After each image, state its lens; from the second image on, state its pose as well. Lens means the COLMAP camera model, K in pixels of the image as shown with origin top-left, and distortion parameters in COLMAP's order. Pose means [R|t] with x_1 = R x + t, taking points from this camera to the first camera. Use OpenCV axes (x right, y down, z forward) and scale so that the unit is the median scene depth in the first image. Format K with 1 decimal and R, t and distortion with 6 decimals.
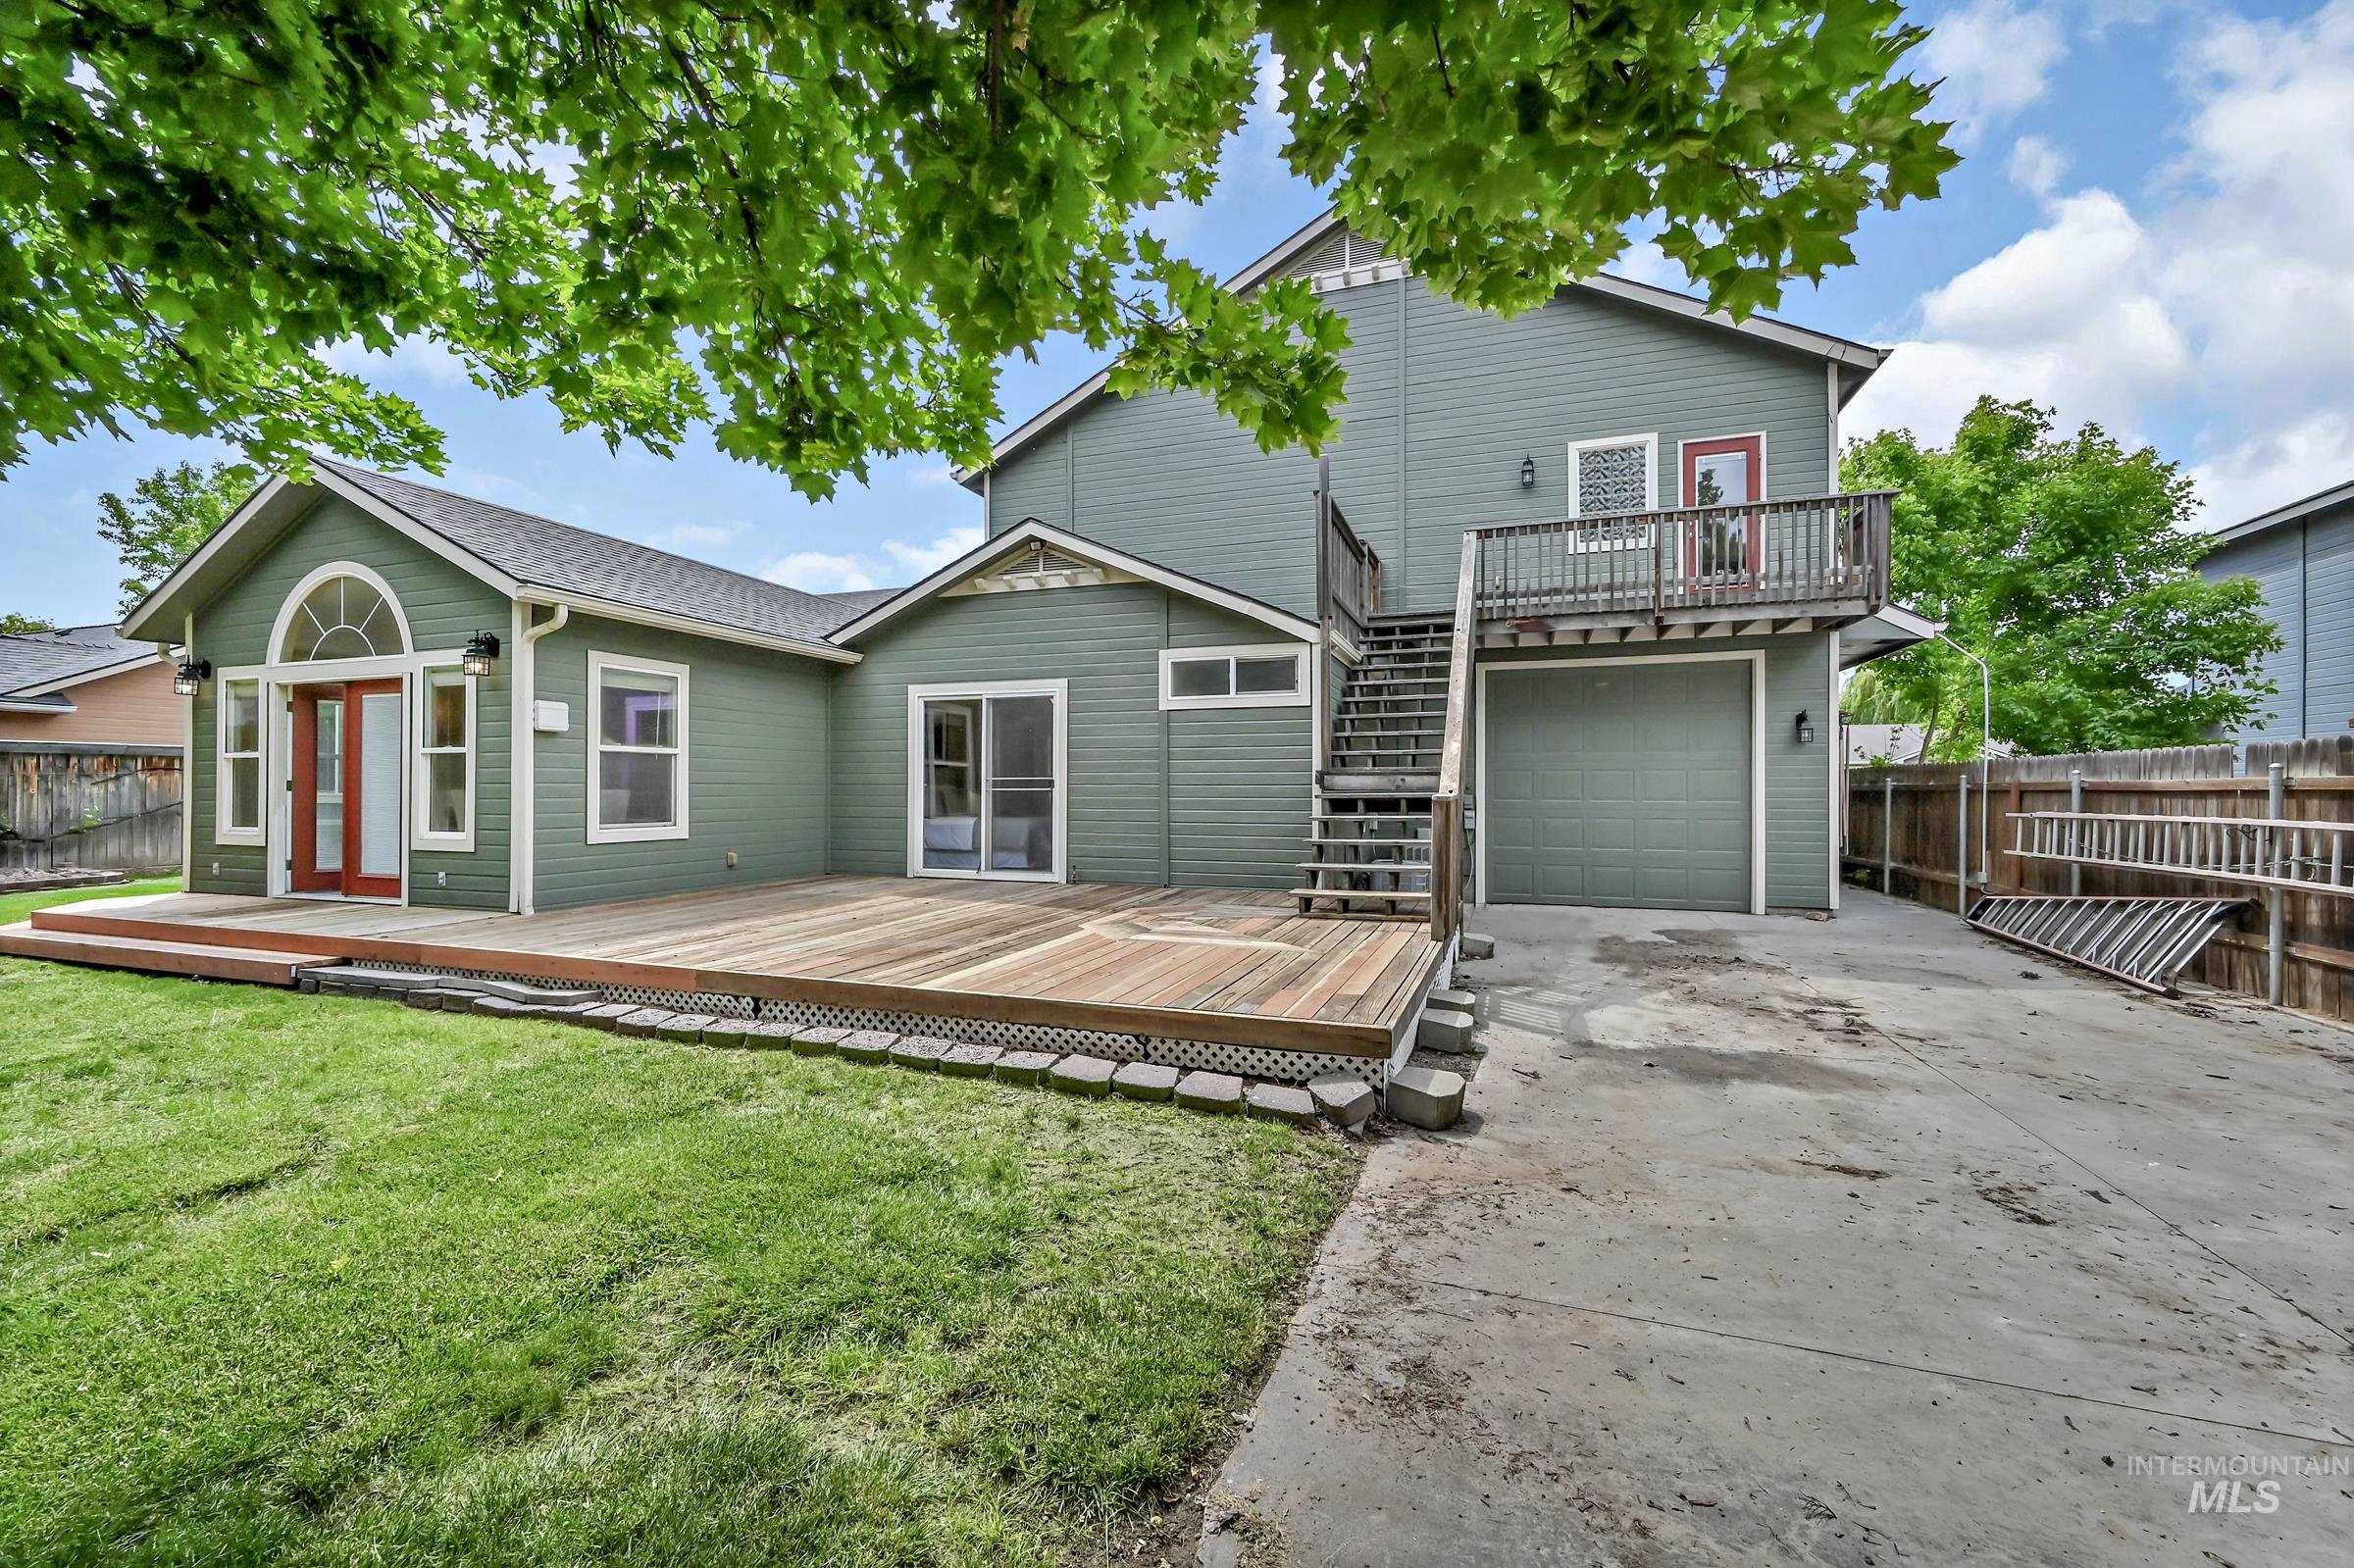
lens RADIAL K [[968.2, 0, 1175.0], [0, 968.2, 783.4], [0, 0, 1]] dist [-0.001905, -0.000306]
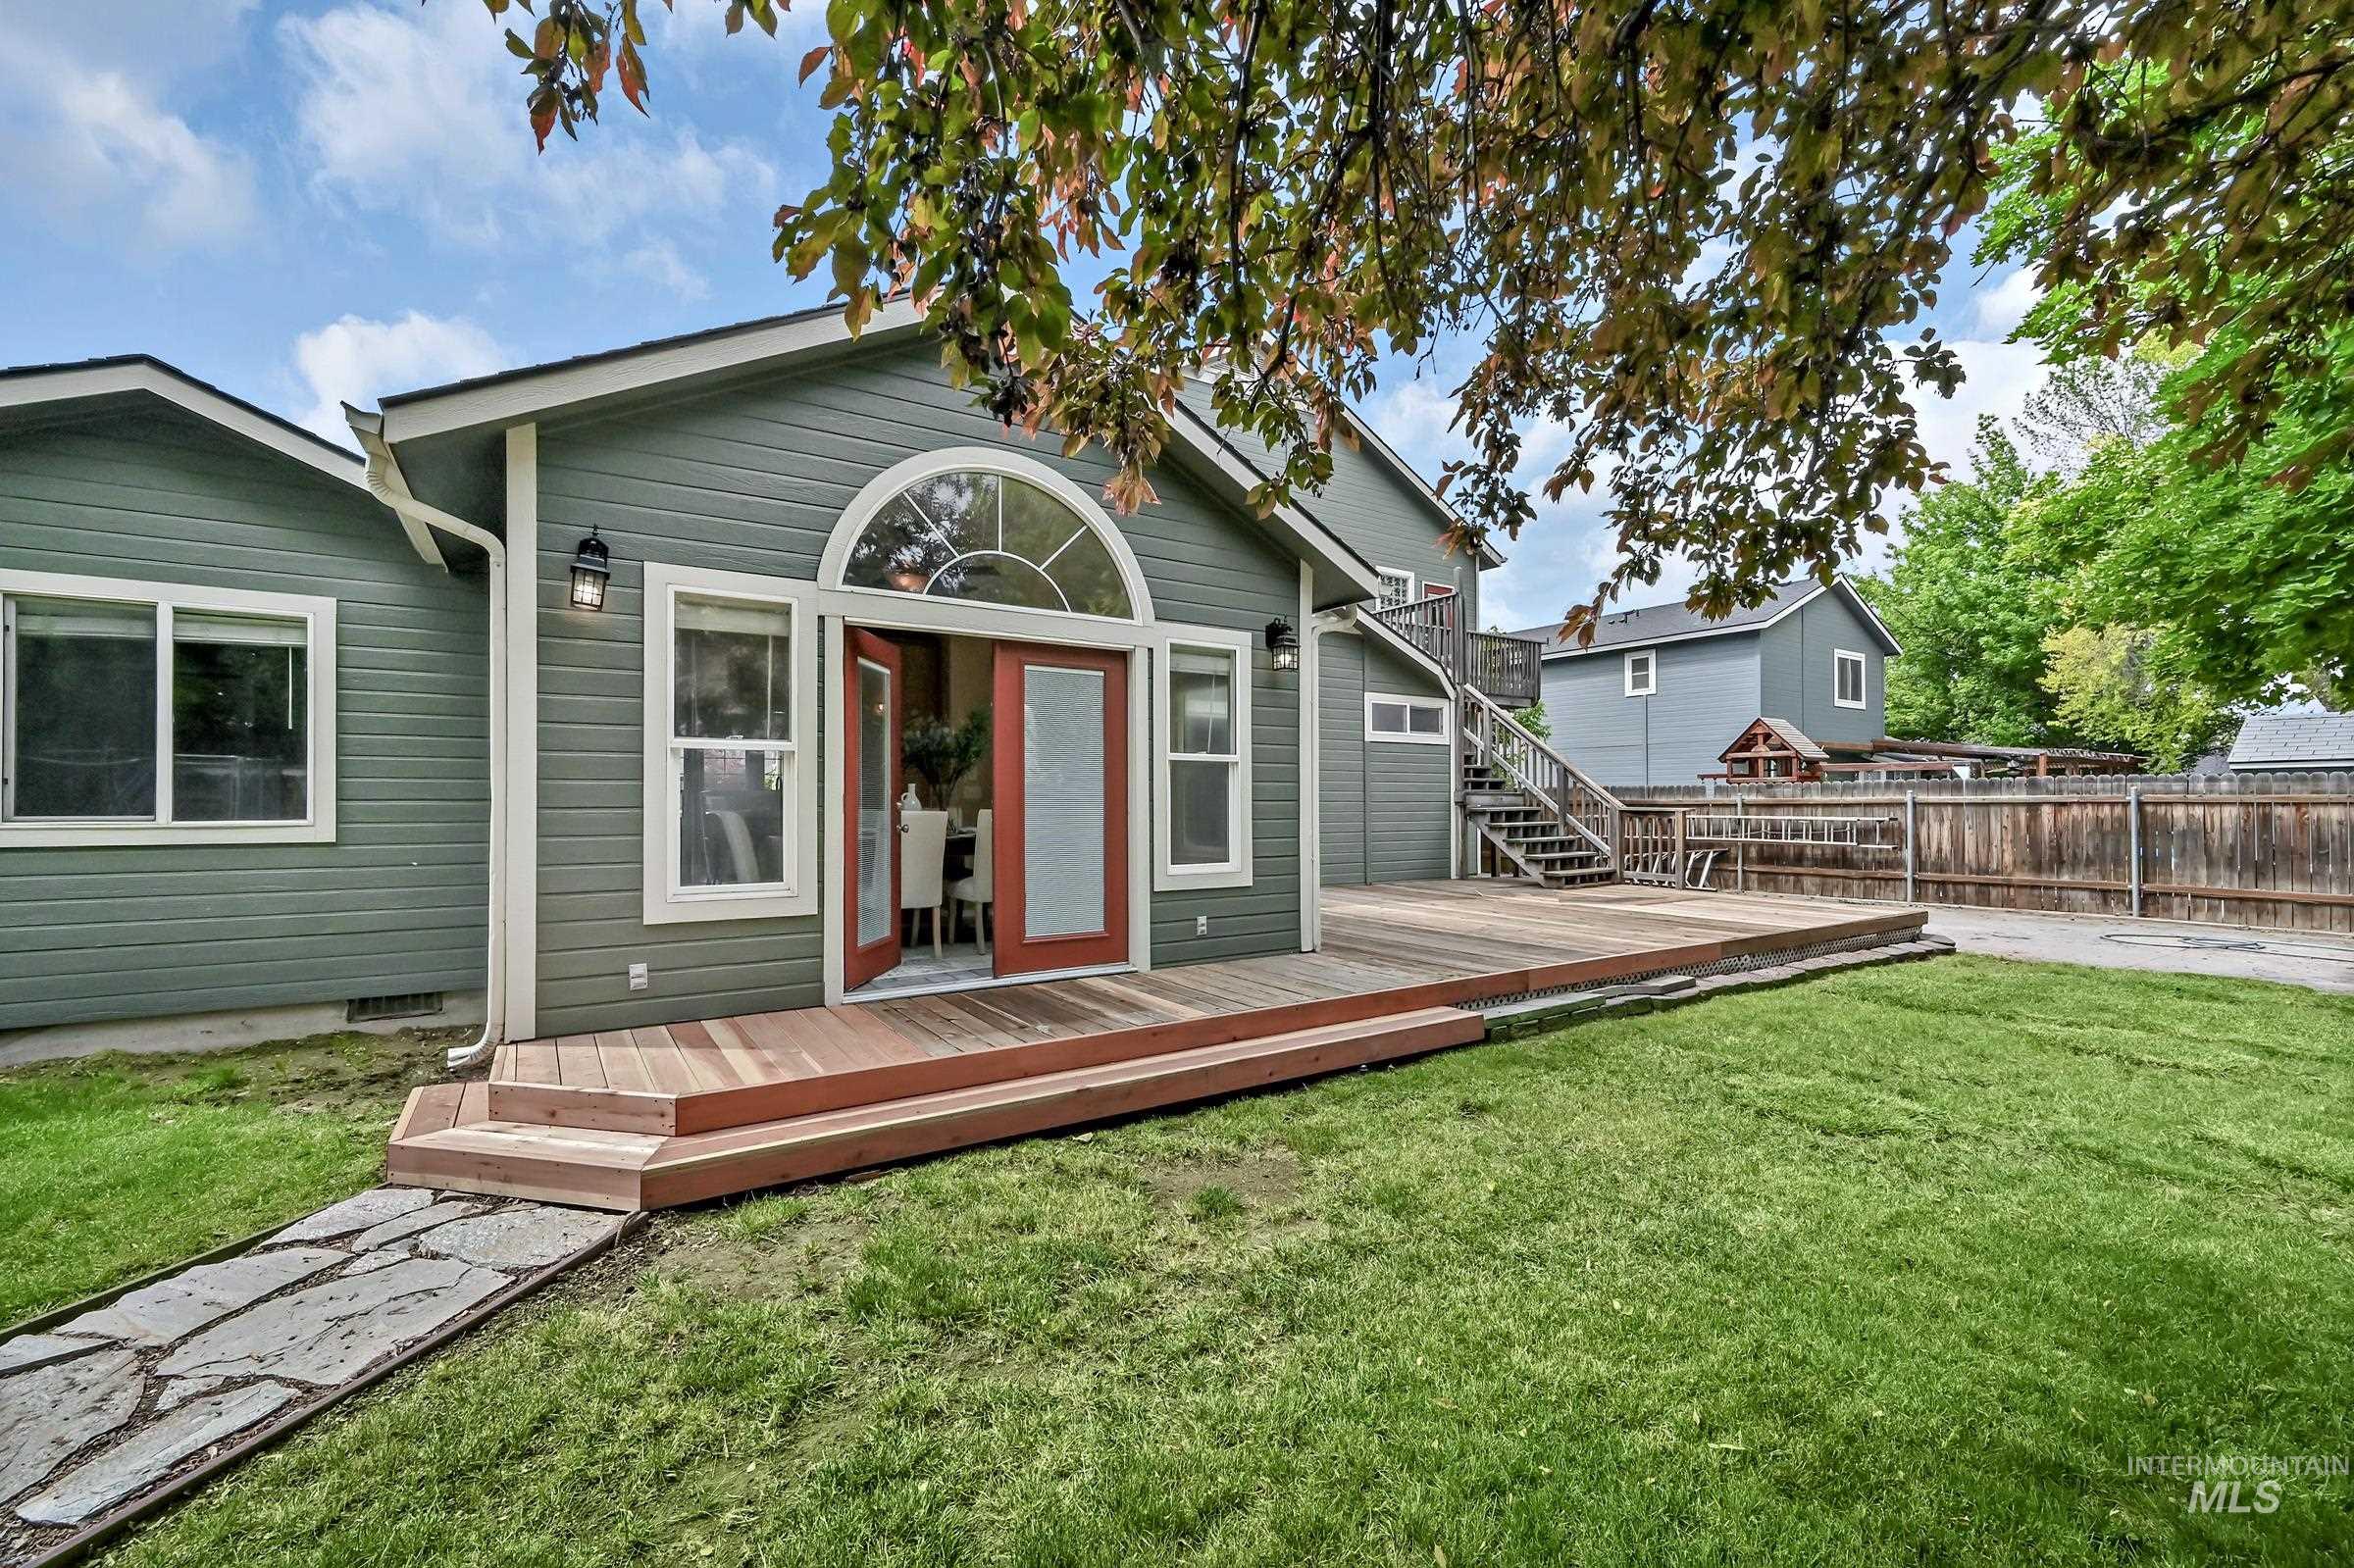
lens RADIAL K [[968.2, 0, 1172.5], [0, 968.2, 786.9], [0, 0, 1]] dist [-0.001905, -0.000306]
pose [[0.600224, 0.011311, 0.799752, -1.294602], [0.006972, 0.999788, -0.019373, 0.004090], [-0.799802, 0.017204, 0.600017, 0.528560]]
